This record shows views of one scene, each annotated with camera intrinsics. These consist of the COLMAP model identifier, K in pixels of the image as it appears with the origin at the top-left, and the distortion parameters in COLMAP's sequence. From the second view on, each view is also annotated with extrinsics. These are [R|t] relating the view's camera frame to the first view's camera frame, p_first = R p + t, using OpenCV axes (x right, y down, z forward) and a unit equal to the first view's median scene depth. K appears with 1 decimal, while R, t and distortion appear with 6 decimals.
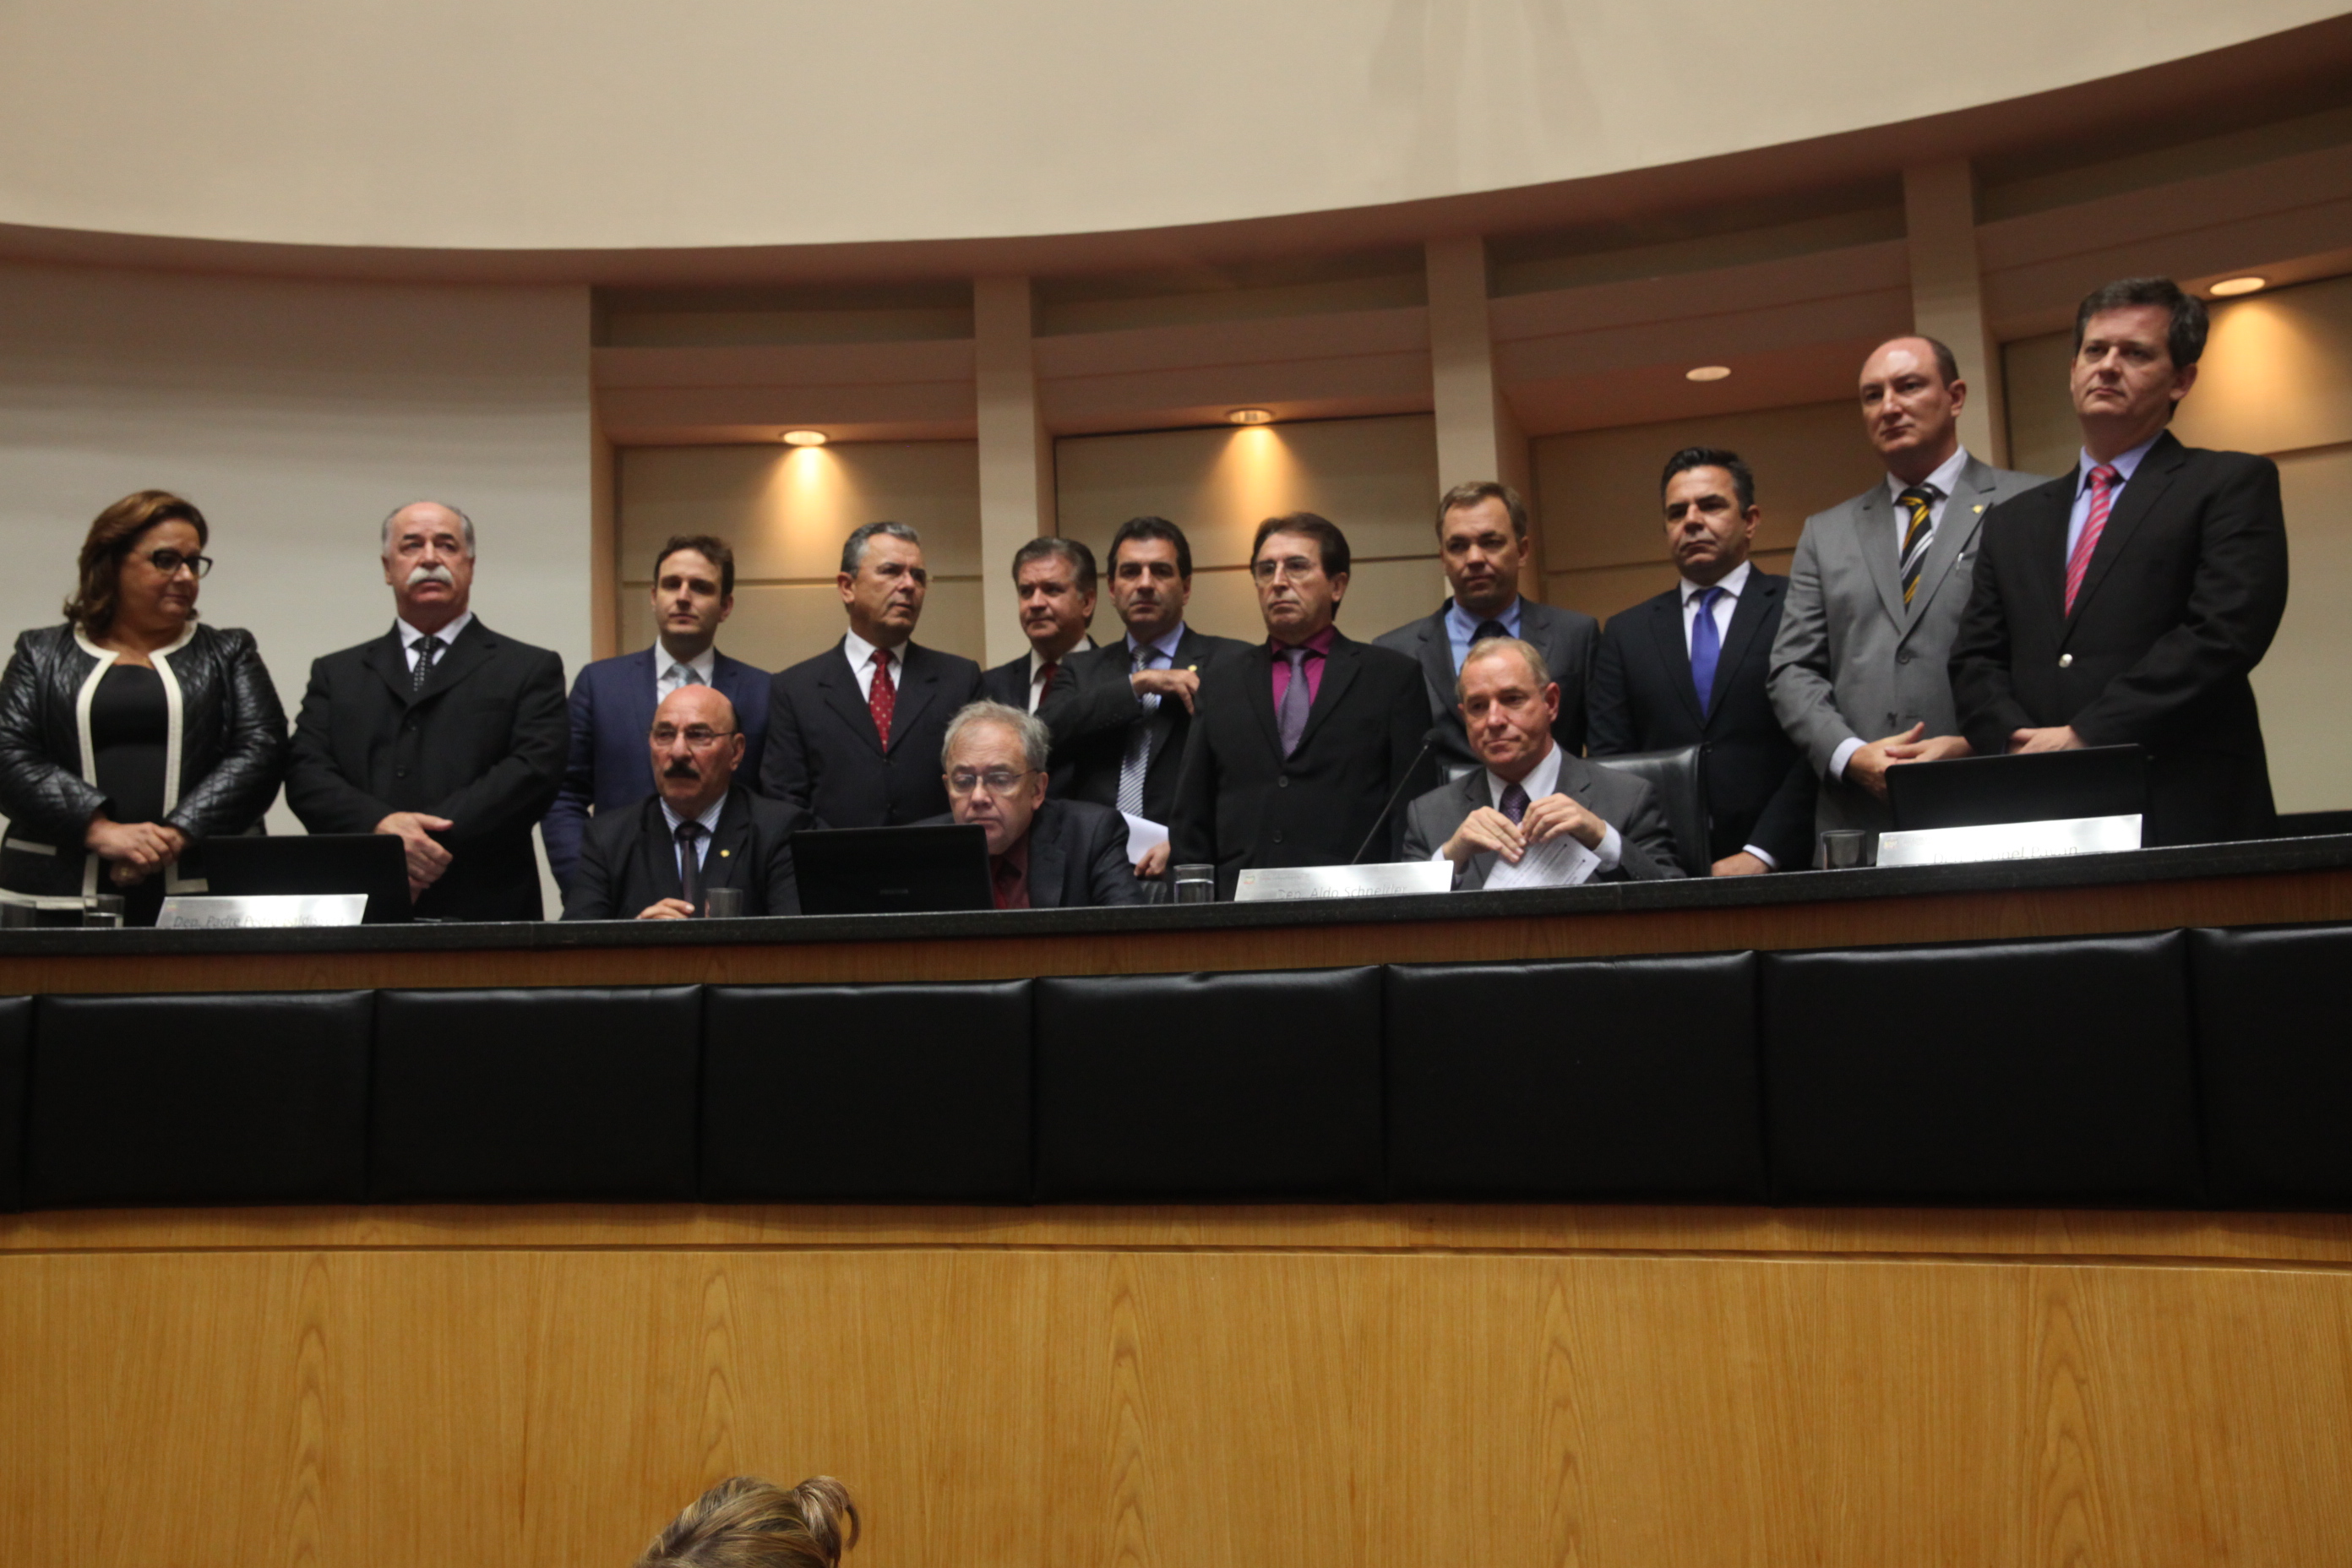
lens RADIAL K [[2313.9, 0, 1176.0], [0, 2313.9, 784.0], [0, 0, 1]] dist [-0.035303, 0.128616]
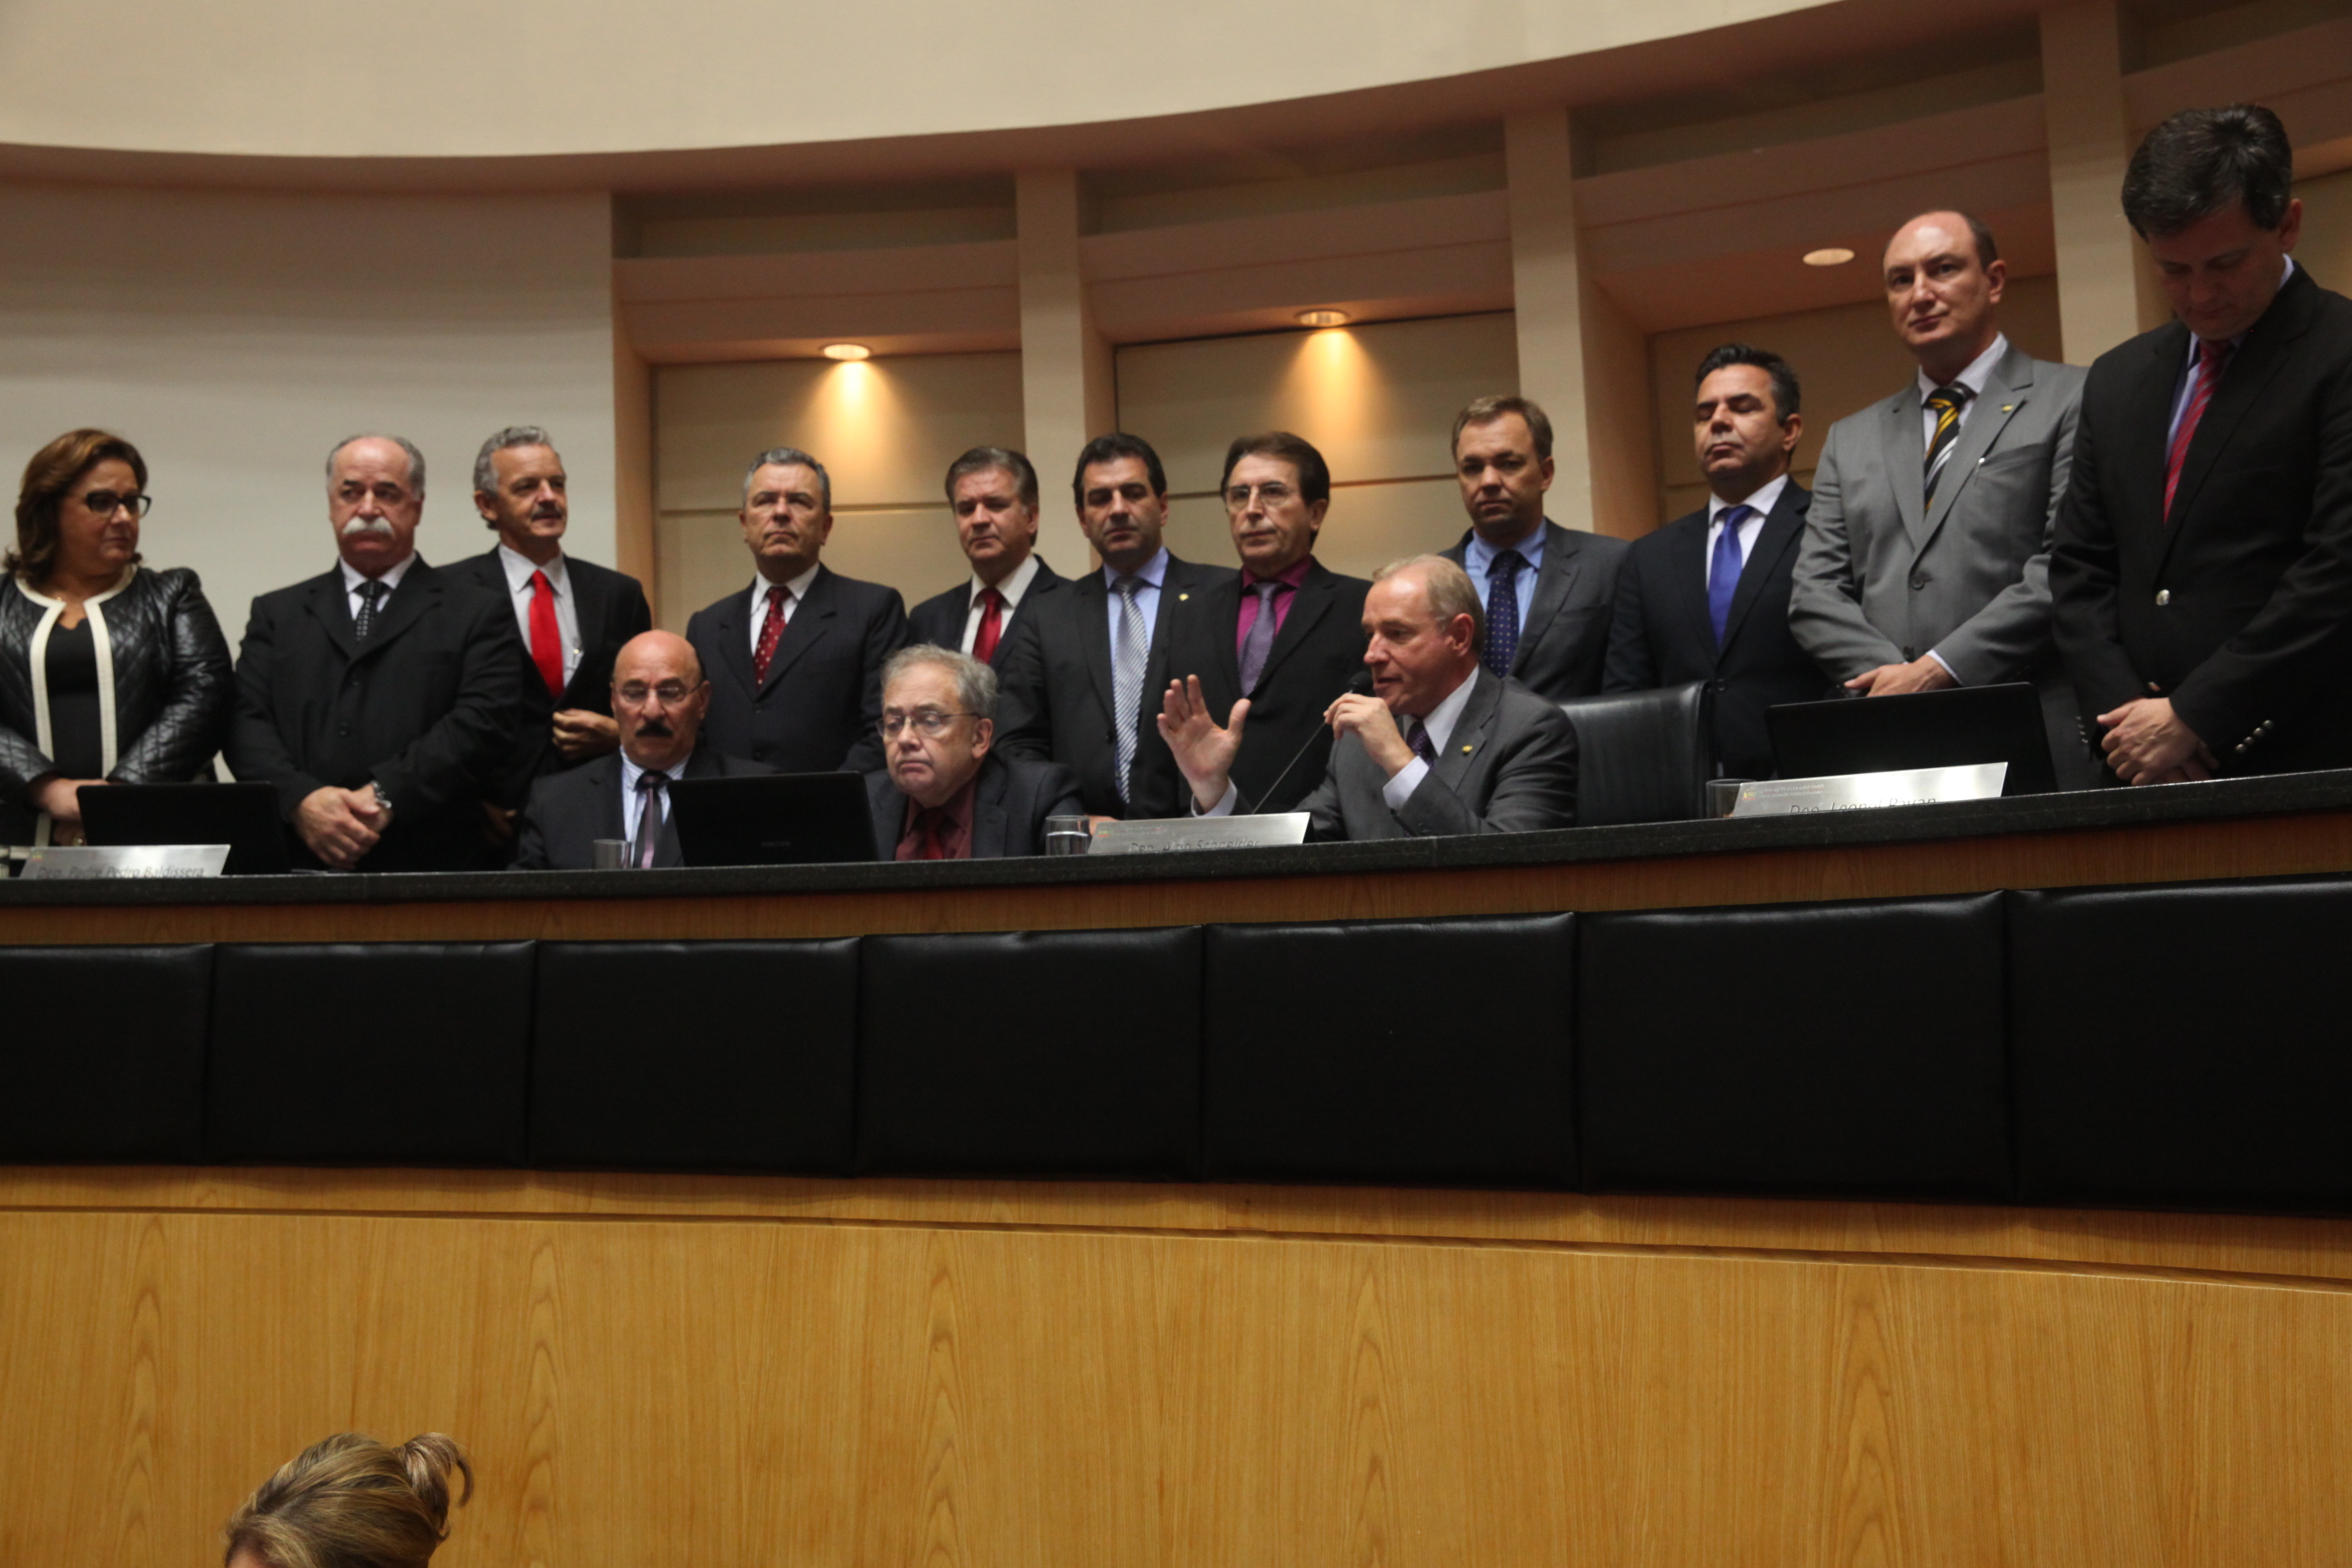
lens RADIAL K [[2600.0, 0, 1176.0], [0, 2600.0, 784.0], [0, 0, 1]] dist [-0.001732, 0.133922]
pose [[0.991661, 0.000671, -0.128873, 0.200988], [0.002256, 0.999743, 0.022564, -0.001339], [0.128855, -0.022666, 0.991404, -0.027494]]
